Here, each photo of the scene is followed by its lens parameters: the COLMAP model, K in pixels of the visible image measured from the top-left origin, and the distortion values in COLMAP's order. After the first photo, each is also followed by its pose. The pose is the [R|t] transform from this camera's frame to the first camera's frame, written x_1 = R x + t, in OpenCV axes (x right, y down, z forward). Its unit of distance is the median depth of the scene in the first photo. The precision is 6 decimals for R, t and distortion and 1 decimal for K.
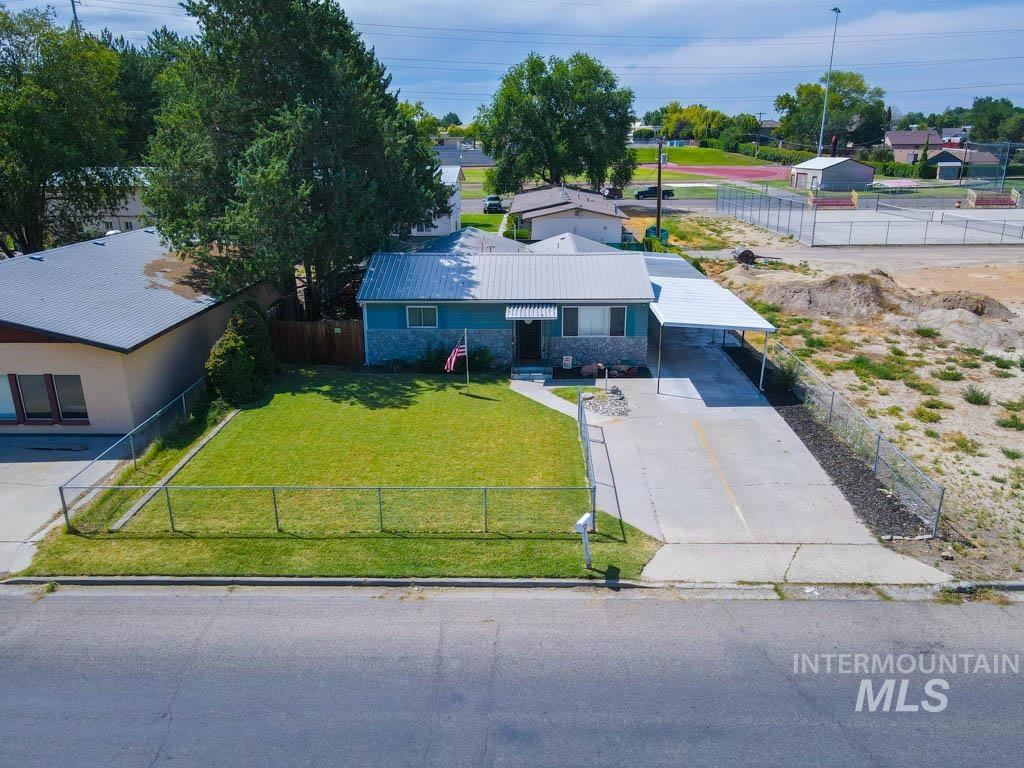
lens RADIAL K [[752.1, 0, 512.0], [0, 752.1, 384.0], [0, 0, 1]] dist [-0.006804, 0.039932]
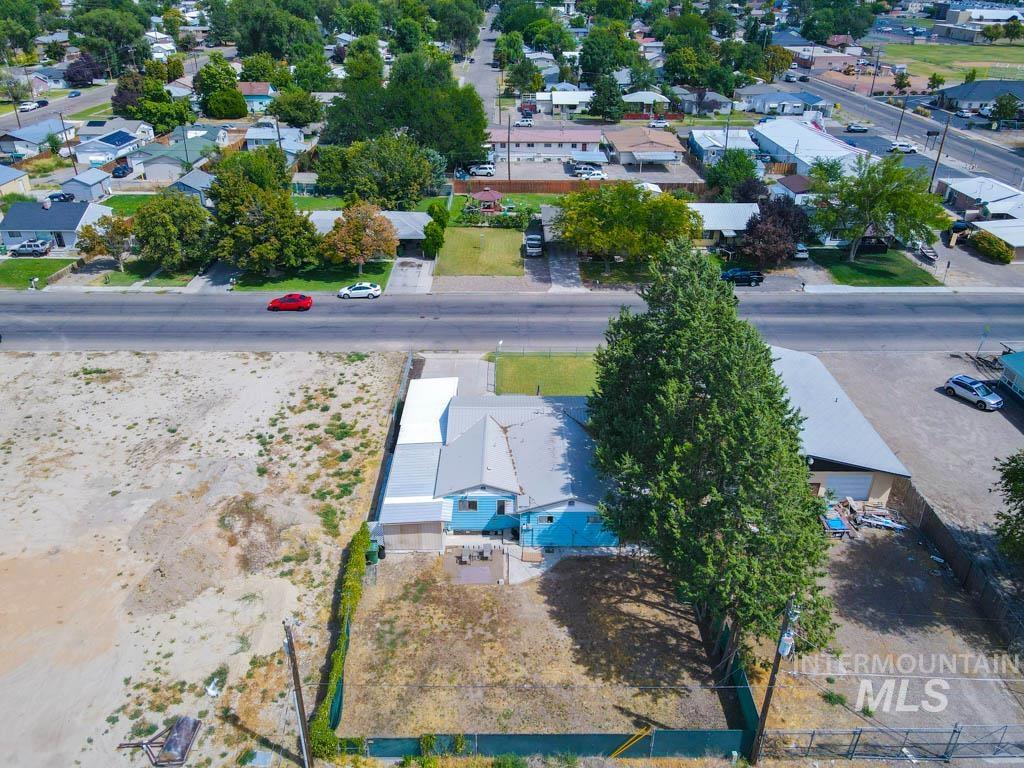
lens RADIAL K [[752.1, 0, 512.0], [0, 752.1, 384.0], [0, 0, 1]] dist [-0.006804, 0.039932]
pose [[-0.999533, 0.014559, -0.026849, 0.085434], [-0.009770, 0.680467, 0.732713, -1.663203], [0.028938, 0.732634, -0.680008, 2.411871]]
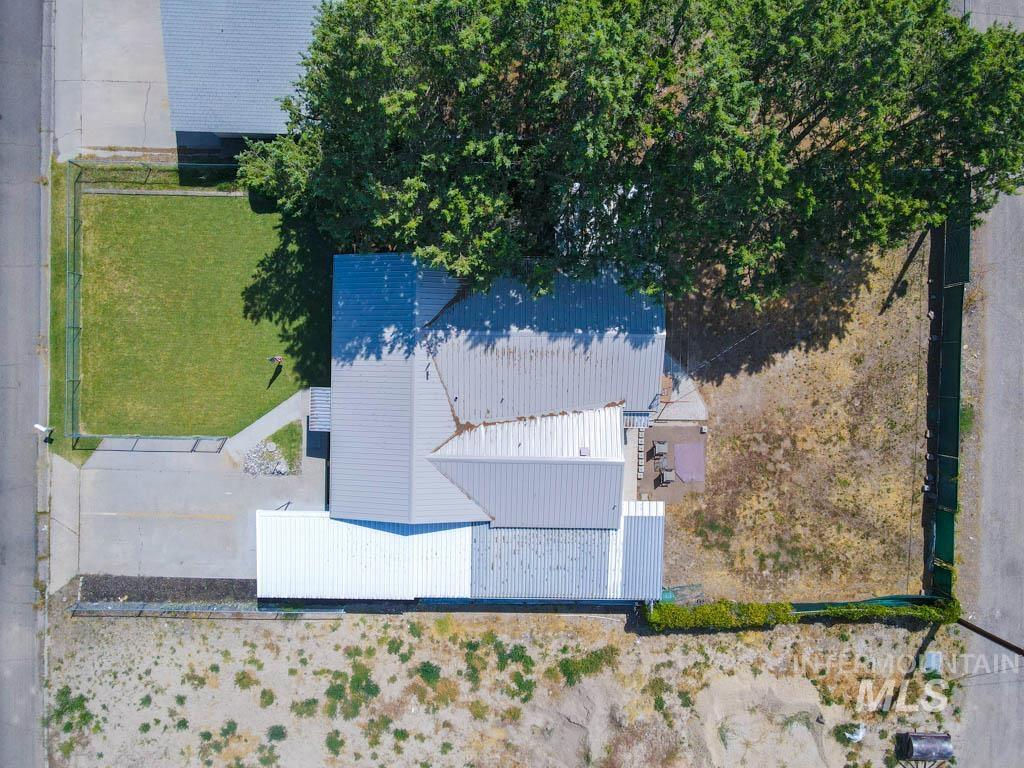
lens RADIAL K [[745.4, 0, 512.0], [0, 745.4, 384.0], [0, 0, 1]] dist [0.014876, 0.003654]
pose [[0.009334, 0.999828, 0.016044, -0.029547], [-0.326136, -0.012123, 0.945245, -1.303112], [0.945277, -0.014055, 0.325966, 0.909393]]
